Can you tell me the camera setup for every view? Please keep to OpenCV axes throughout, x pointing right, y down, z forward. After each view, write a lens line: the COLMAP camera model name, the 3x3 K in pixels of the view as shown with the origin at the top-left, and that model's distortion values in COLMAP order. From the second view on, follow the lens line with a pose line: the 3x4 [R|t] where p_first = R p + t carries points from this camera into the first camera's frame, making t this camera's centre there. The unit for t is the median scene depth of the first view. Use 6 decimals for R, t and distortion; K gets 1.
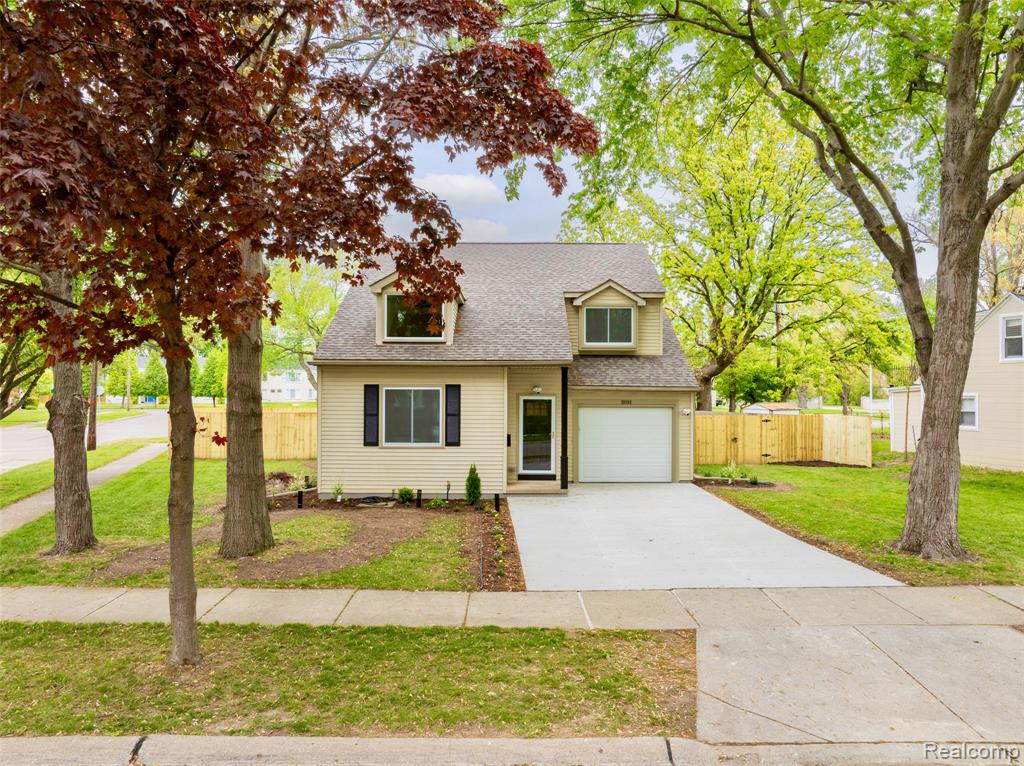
lens RADIAL K [[731.4, 0, 512.0], [0, 731.4, 383.0], [0, 0, 1]] dist [-0.040445, -0.003581]
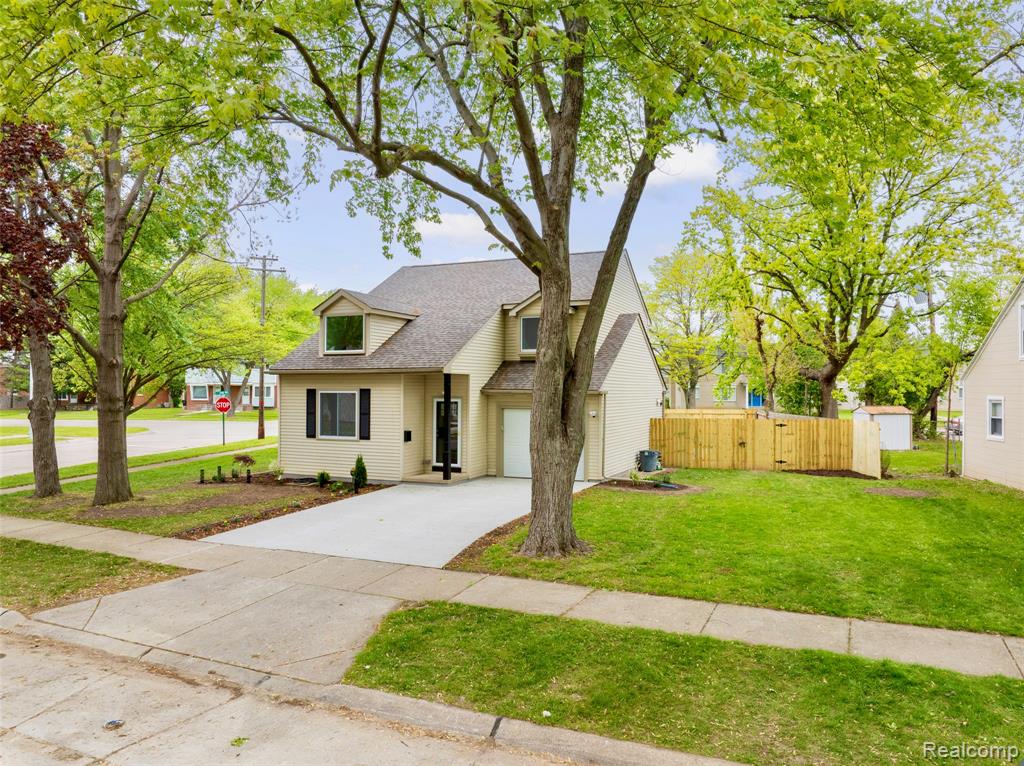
lens RADIAL K [[731.4, 0, 512.0], [0, 731.4, 383.0], [0, 0, 1]] dist [-0.040445, -0.003581]
pose [[0.910005, -0.006006, -0.414553, 0.641425], [0.005323, 0.999982, -0.002801, -0.002972], [0.414562, 0.000342, 0.910021, 0.001629]]
